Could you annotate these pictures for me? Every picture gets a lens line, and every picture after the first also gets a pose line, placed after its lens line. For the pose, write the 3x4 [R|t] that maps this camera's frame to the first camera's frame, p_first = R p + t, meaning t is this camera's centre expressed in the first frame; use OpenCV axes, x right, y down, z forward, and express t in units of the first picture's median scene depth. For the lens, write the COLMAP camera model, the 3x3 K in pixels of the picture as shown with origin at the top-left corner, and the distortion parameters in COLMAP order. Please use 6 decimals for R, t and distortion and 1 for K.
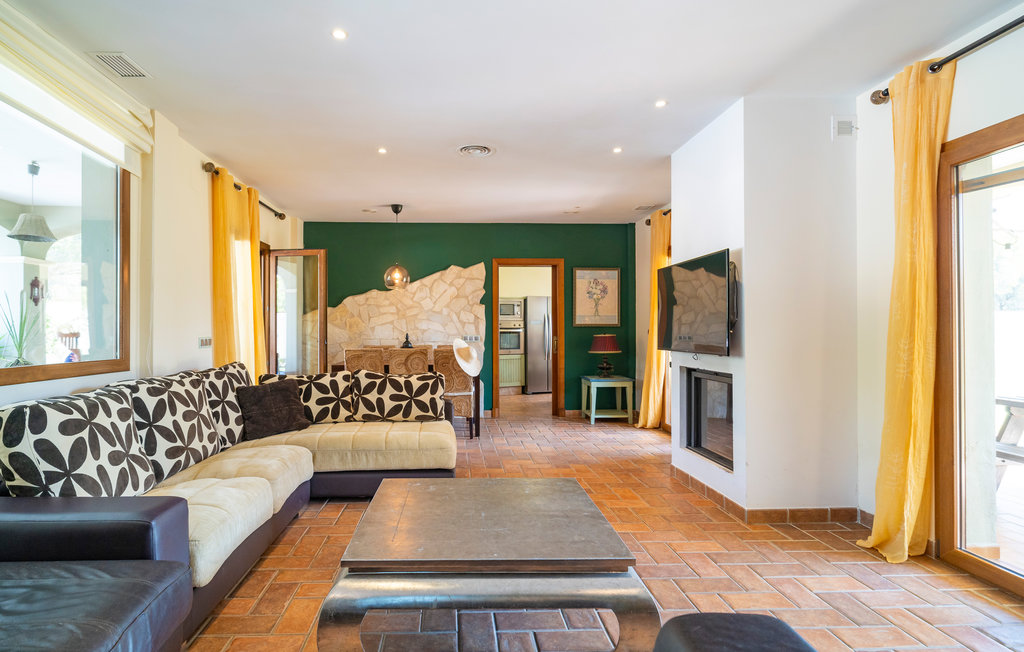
lens RADIAL K [[530.0, 0, 511.8], [0, 530.0, 328.4], [0, 0, 1]] dist [0.000403, 0.000538]
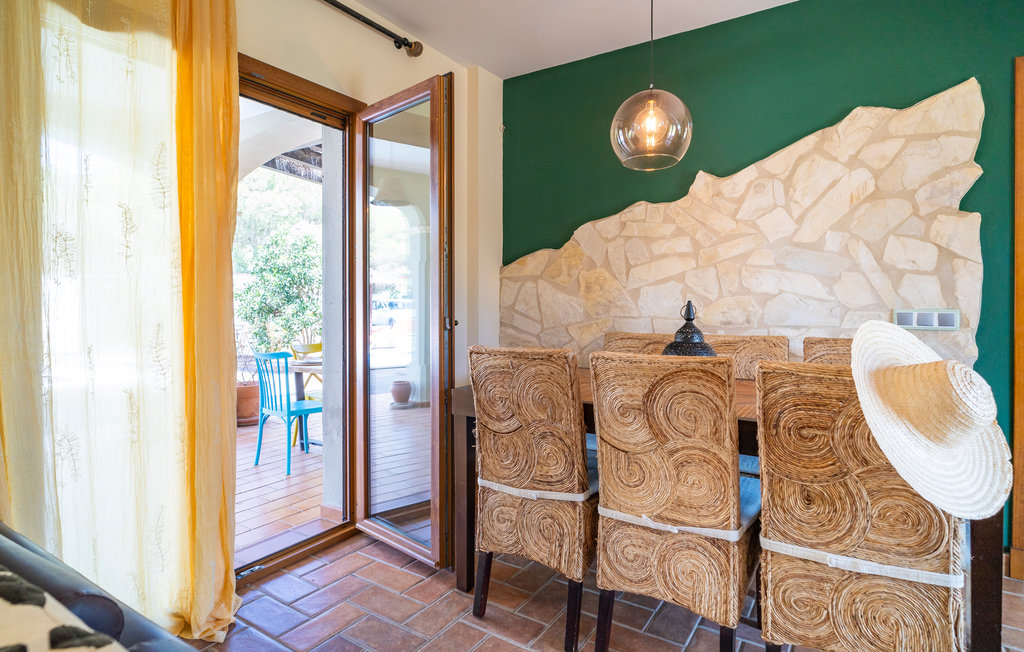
lens RADIAL K [[530.0, 0, 512.7], [0, 530.0, 309.9], [0, 0, 1]] dist [0.000403, 0.000538]
pose [[0.764352, 0.003946, -0.644787, -0.061711], [0.002874, 0.999950, 0.009527, 0.009488], [0.644793, -0.009136, 0.764303, 0.599413]]
